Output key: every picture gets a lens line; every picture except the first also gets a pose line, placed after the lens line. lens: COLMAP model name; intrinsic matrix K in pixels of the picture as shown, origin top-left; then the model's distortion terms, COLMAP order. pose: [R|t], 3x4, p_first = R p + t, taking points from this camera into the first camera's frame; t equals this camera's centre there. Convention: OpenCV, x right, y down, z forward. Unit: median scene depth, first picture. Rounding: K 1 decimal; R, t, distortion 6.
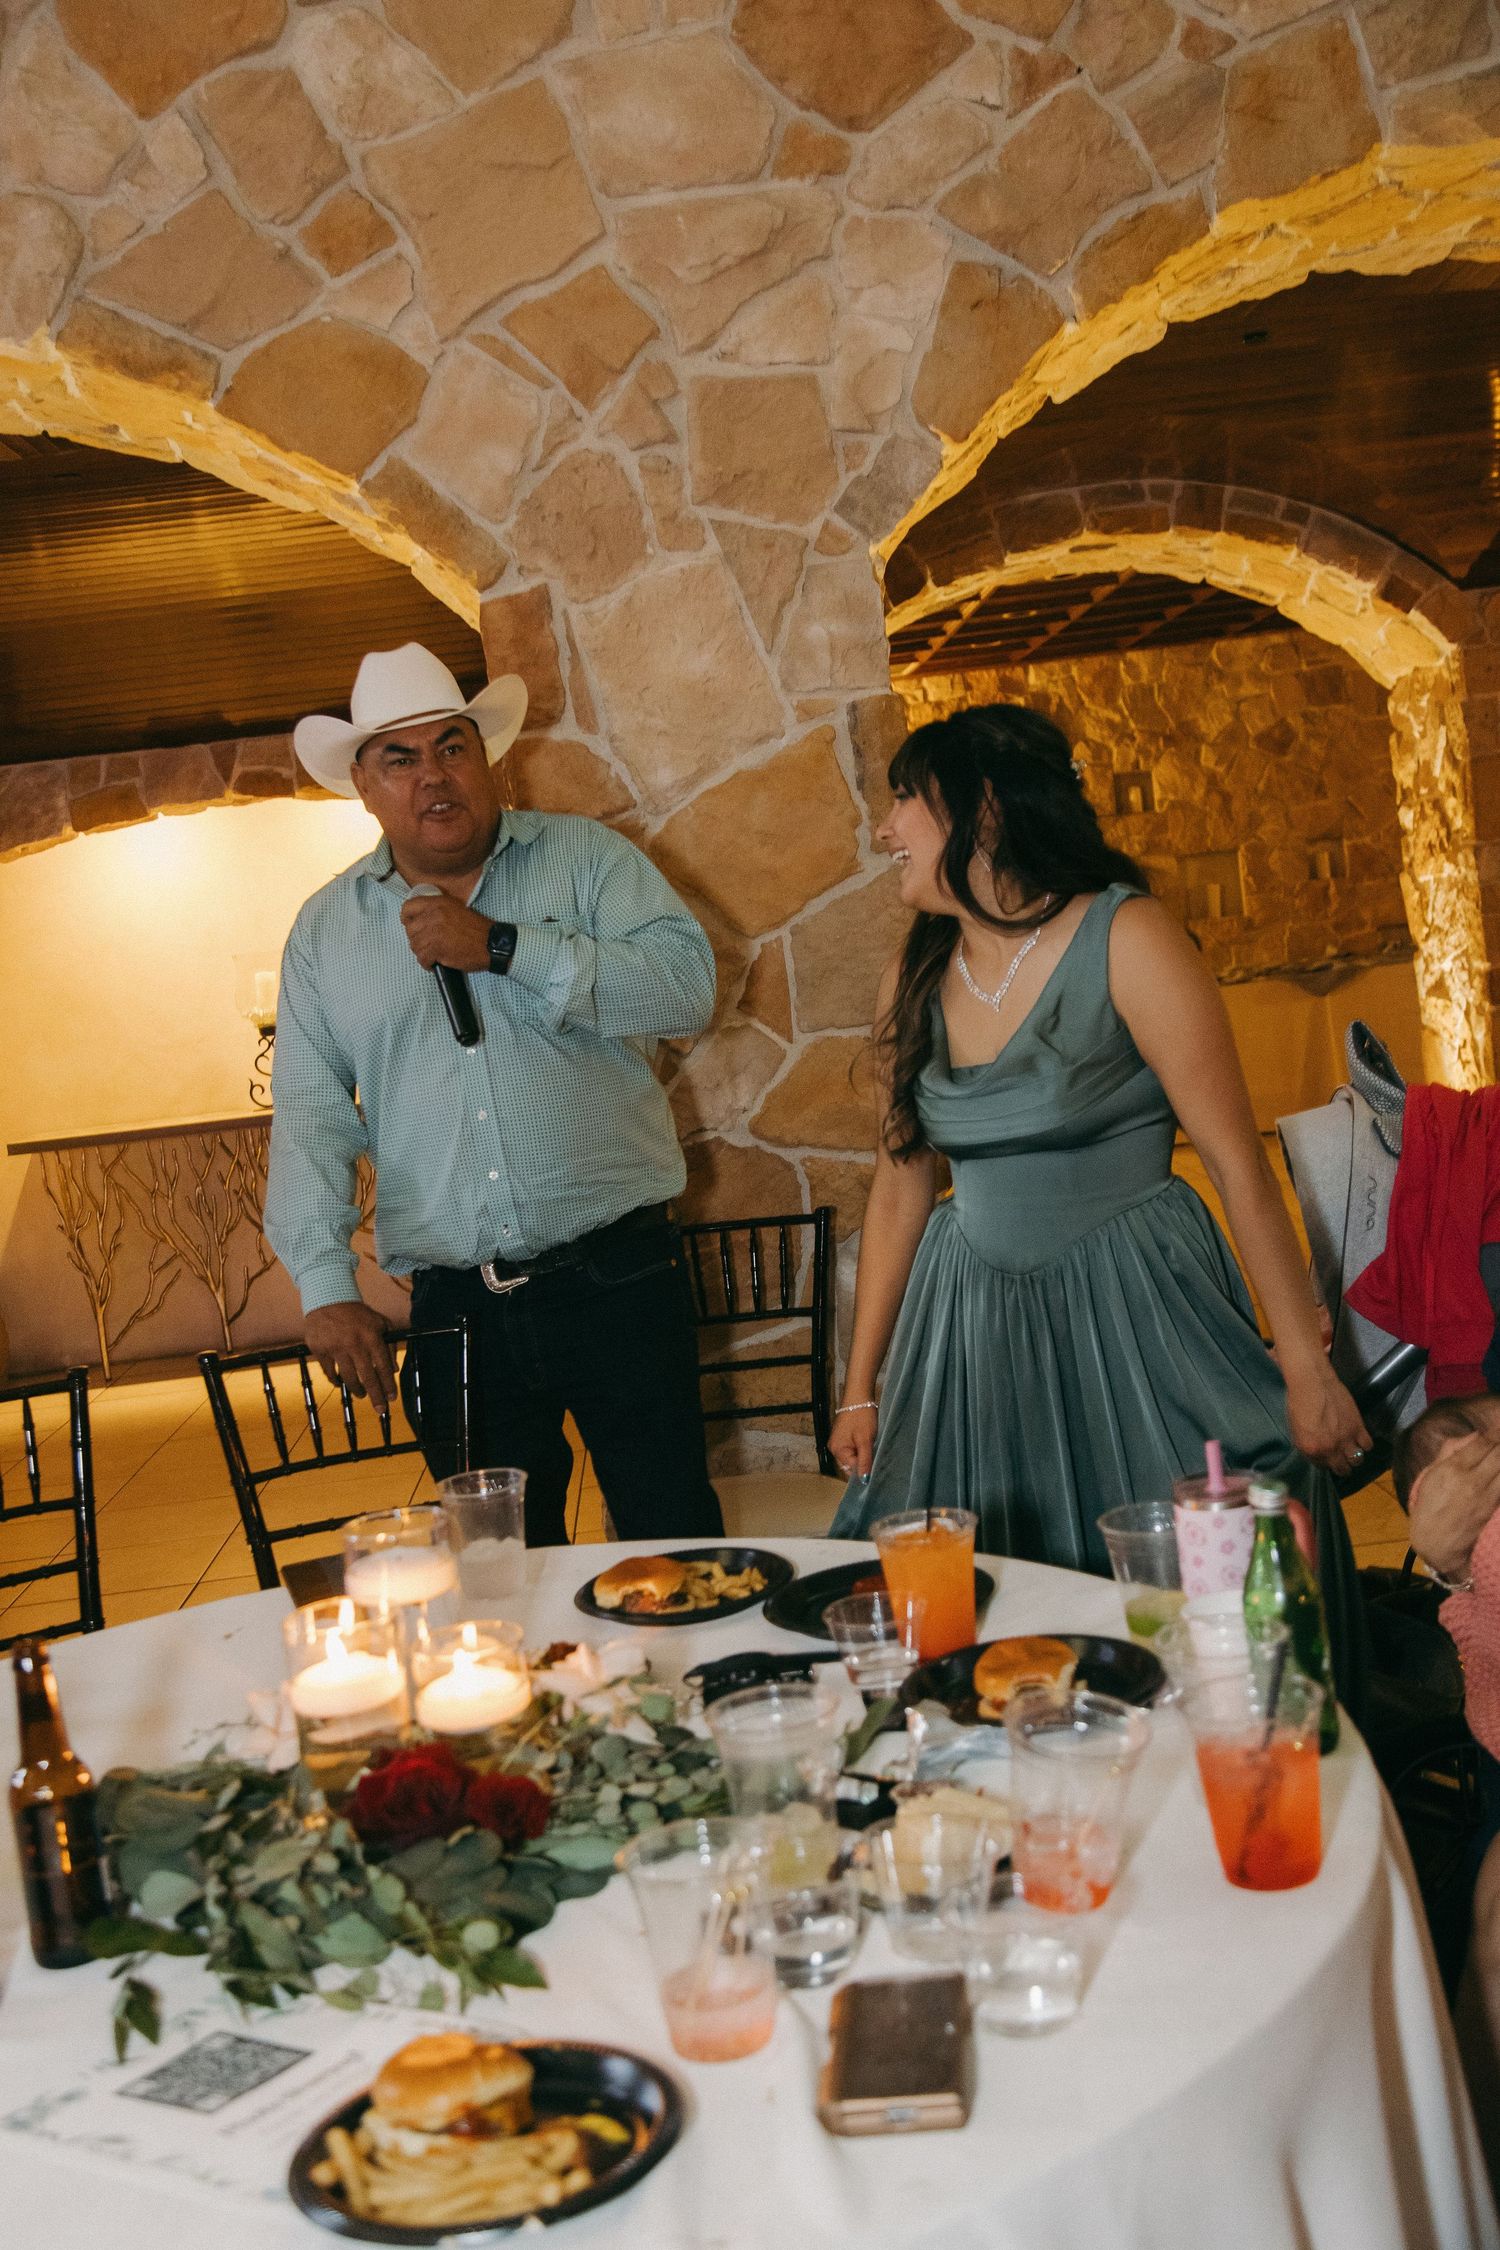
lens RADIAL K [[2323.4, 0, 750.0], [0, 2323.4, 1125.0], [0, 0, 1]] dist [0.042392, -0.037272]
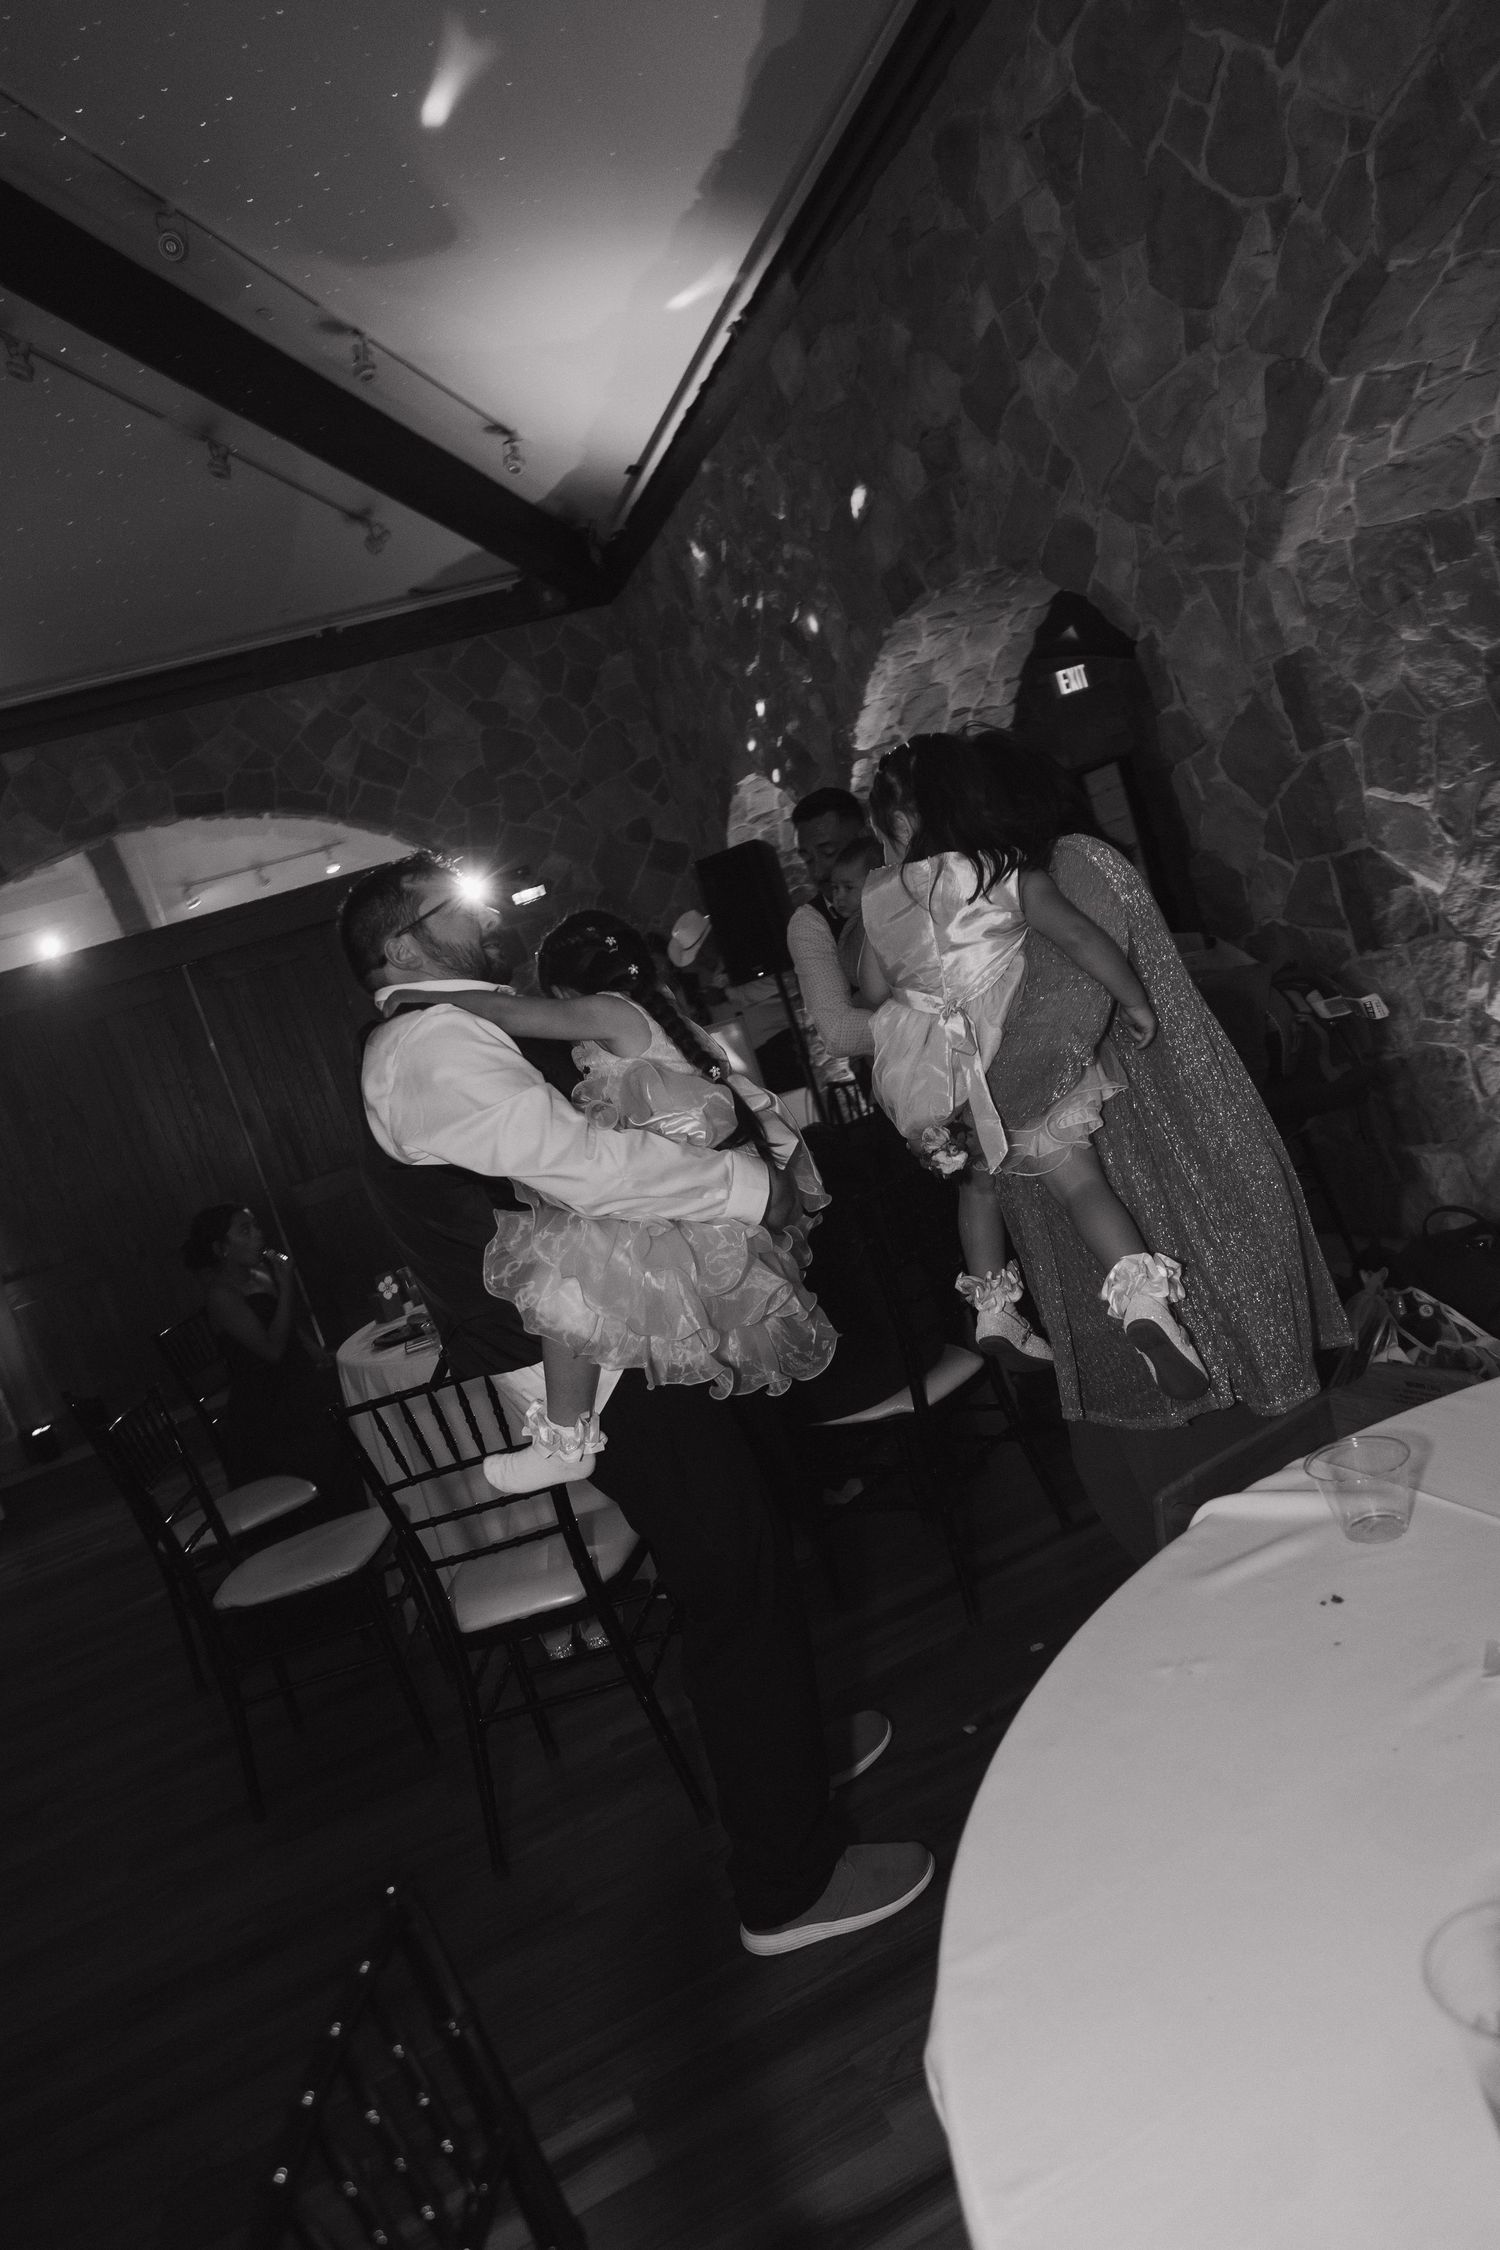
lens RADIAL K [[1494.3, 0, 757.5], [0, 1494.3, 1137.3], [0, 0, 1]] dist [0.001798, 0.016488]
pose [[0.303875, 0.134726, -0.943138, 0.985413], [0.190999, 0.961238, 0.198851, -0.141202], [0.933370, -0.240564, 0.266363, 0.299048]]
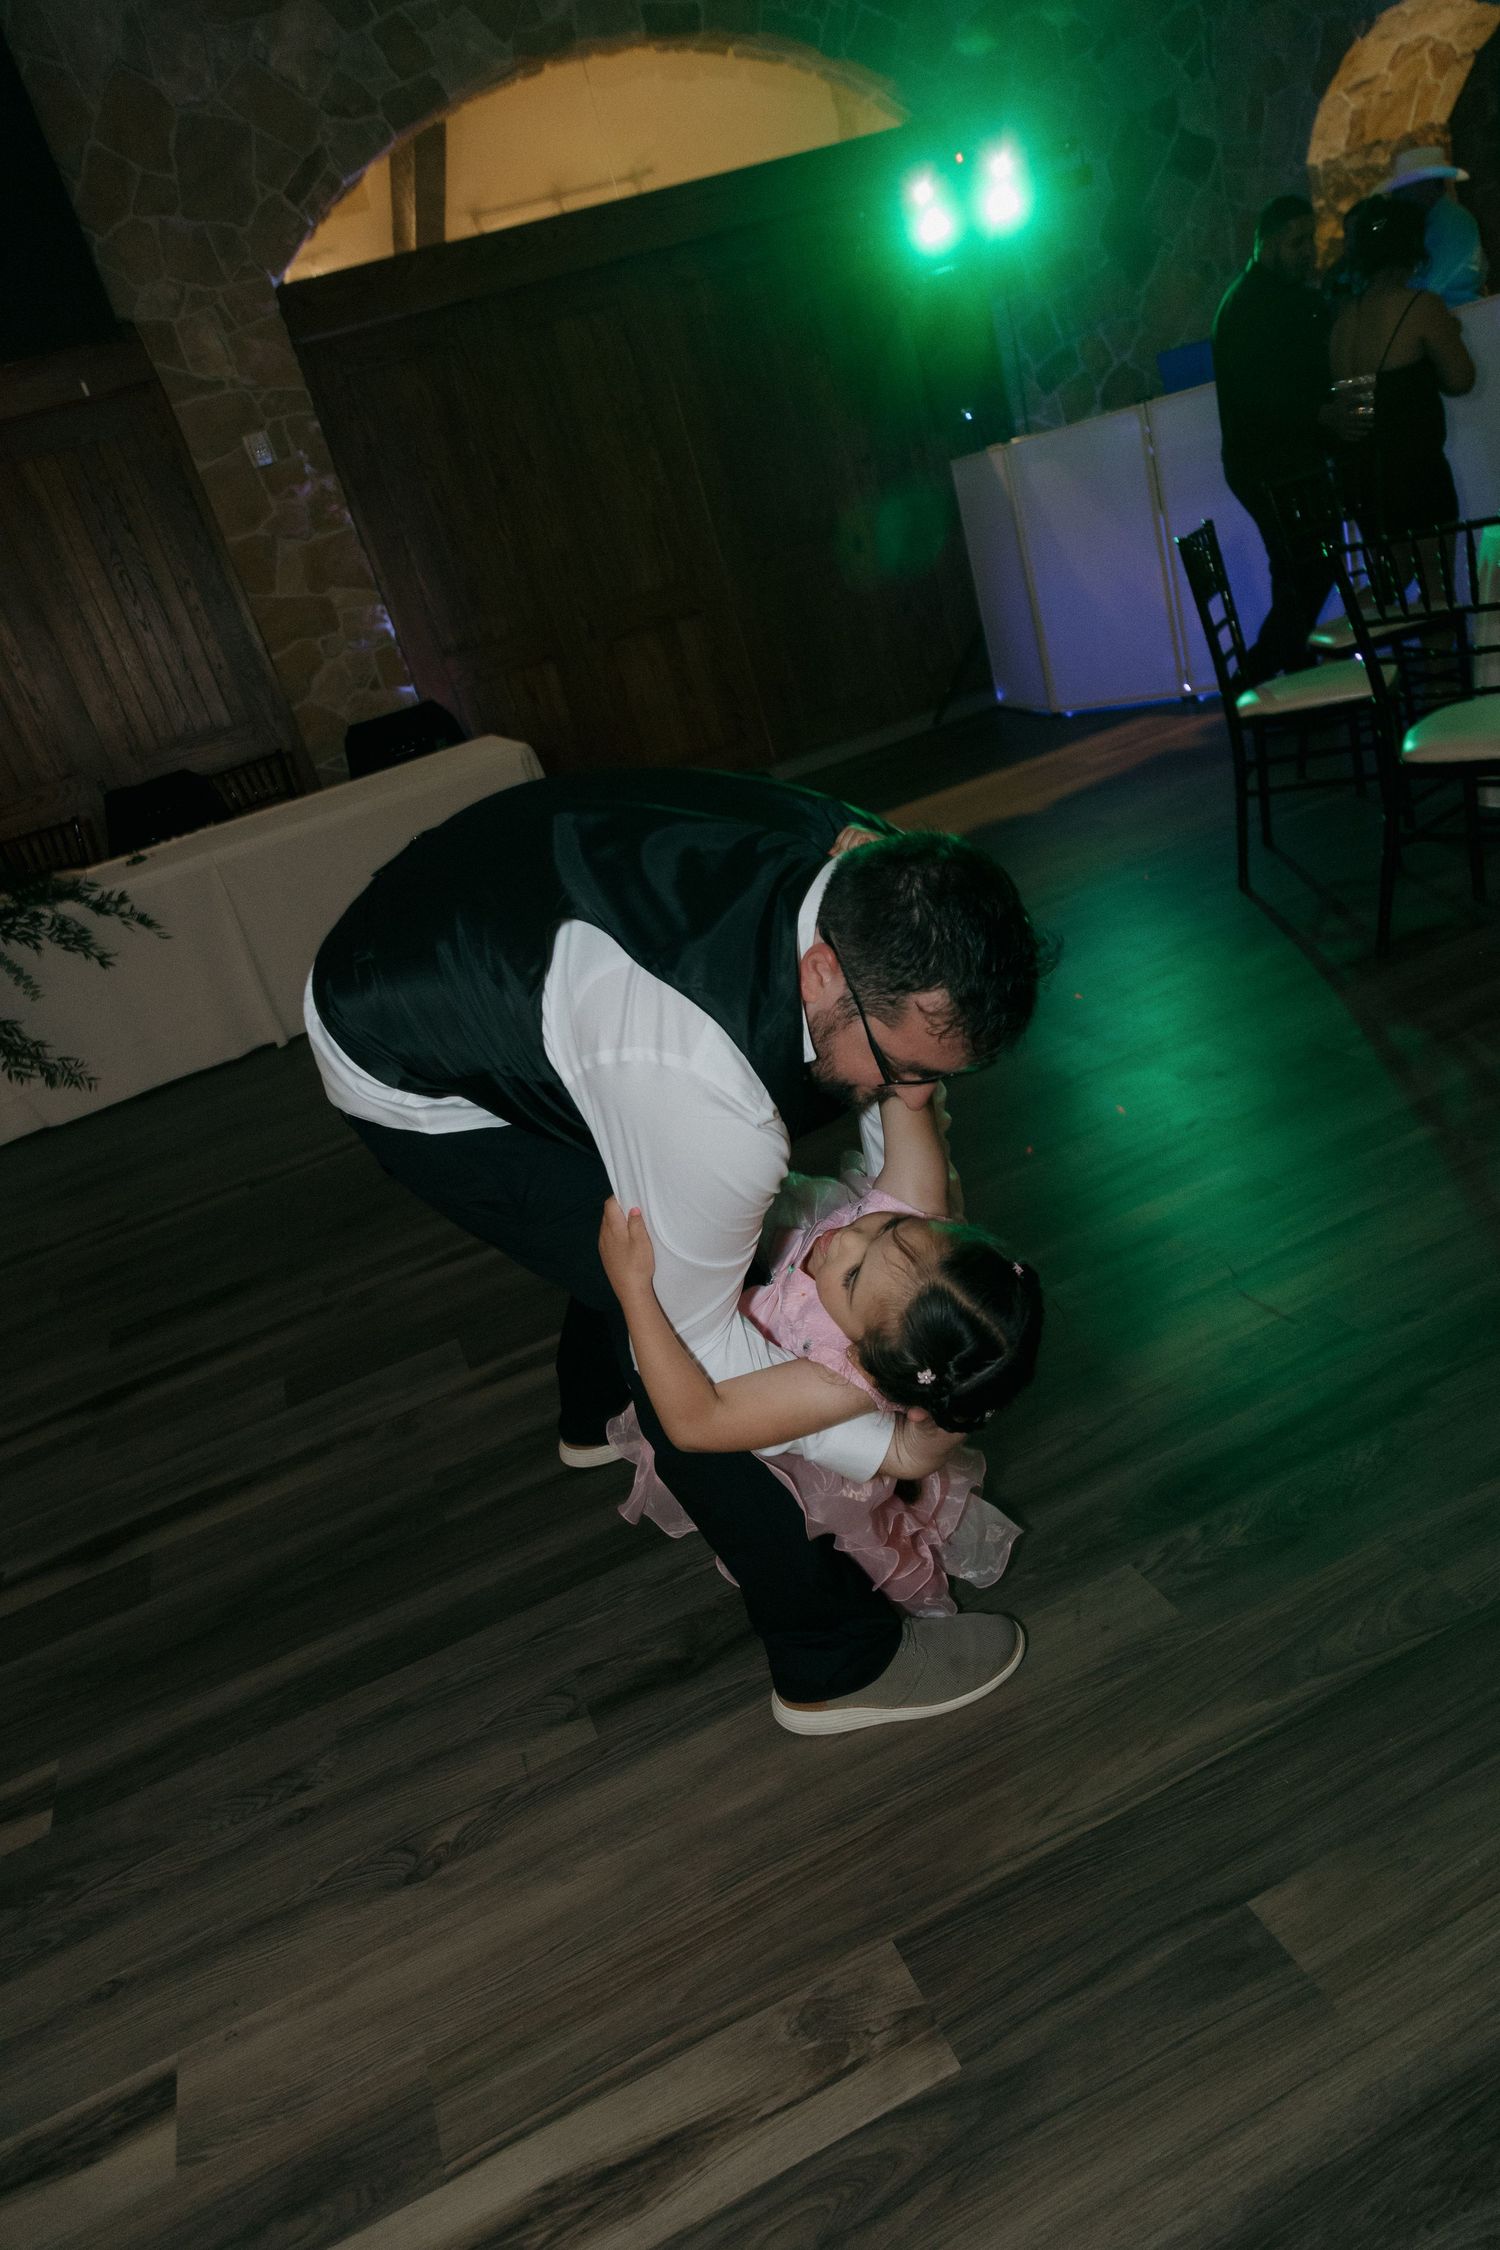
lens RADIAL K [[1494.3, 0, 757.5], [0, 1494.3, 1137.3], [0, 0, 1]] dist [0.001798, 0.016488]
pose [[0.330033, 0.399857, -0.855098, 0.594888], [0.147915, 0.872758, 0.465204, -0.000342], [0.932309, -0.280014, 0.228894, -0.426417]]
